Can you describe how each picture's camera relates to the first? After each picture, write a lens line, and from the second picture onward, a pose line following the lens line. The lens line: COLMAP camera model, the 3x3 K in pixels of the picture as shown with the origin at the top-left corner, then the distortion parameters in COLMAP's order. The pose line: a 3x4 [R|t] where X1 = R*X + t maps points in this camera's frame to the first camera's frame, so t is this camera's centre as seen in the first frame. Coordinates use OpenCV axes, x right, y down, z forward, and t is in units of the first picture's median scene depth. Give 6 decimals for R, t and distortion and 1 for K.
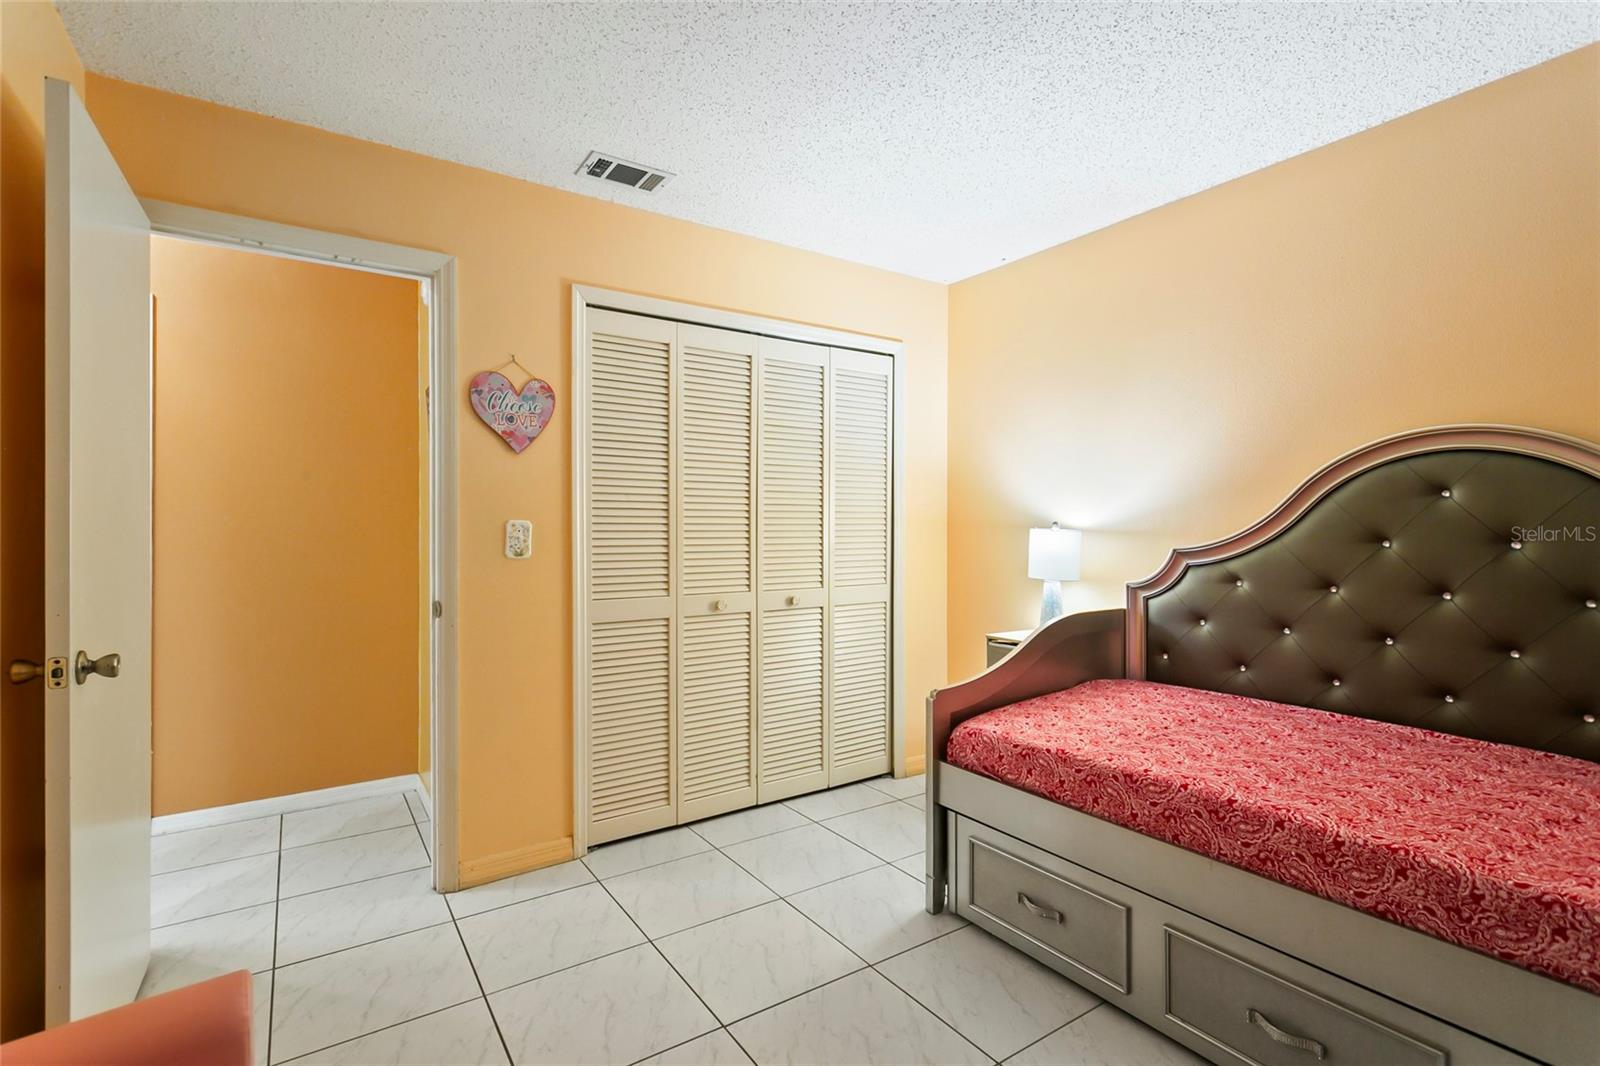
lens RADIAL K [[754.1, 0, 789.6], [0, 754.1, 524.8], [0, 0, 1]] dist [0.000549, 0.005836]
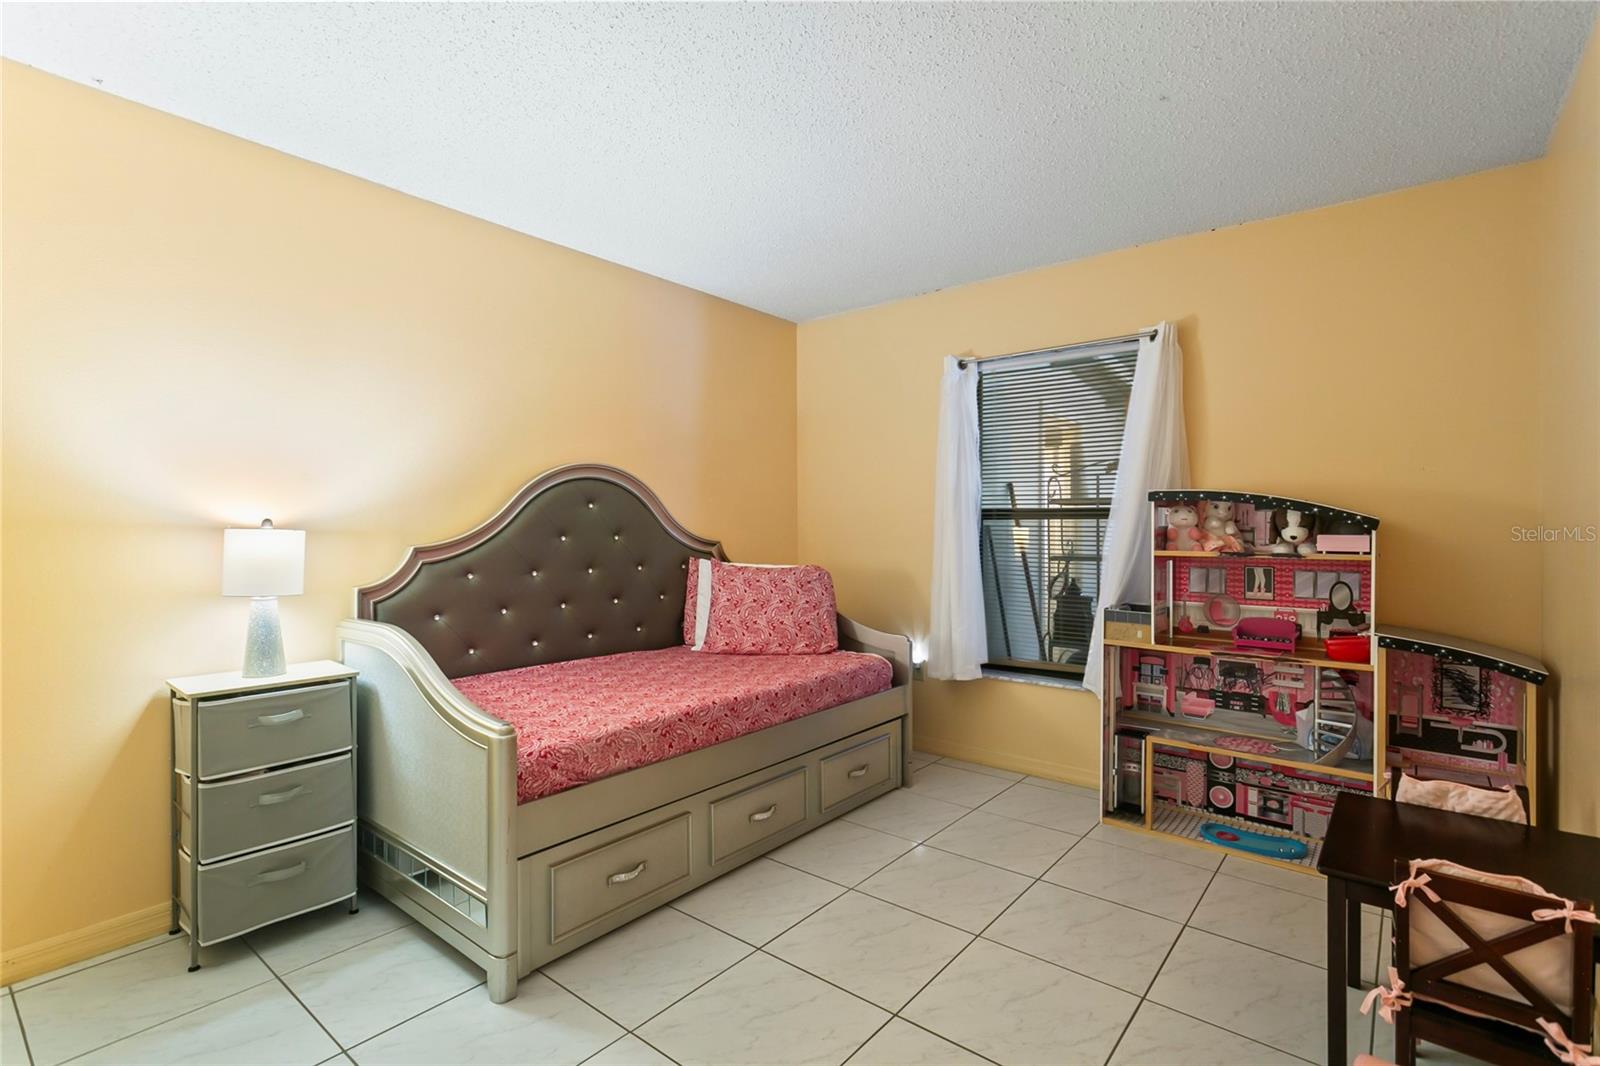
lens RADIAL K [[754.1, 0, 792.4], [0, 754.1, 532.2], [0, 0, 1]] dist [0.000549, 0.005836]
pose [[-0.260789, -0.009423, 0.965350, -0.763597], [0.003927, 0.999934, 0.010822, 0.003891], [-0.965388, 0.006613, -0.260735, 1.035188]]
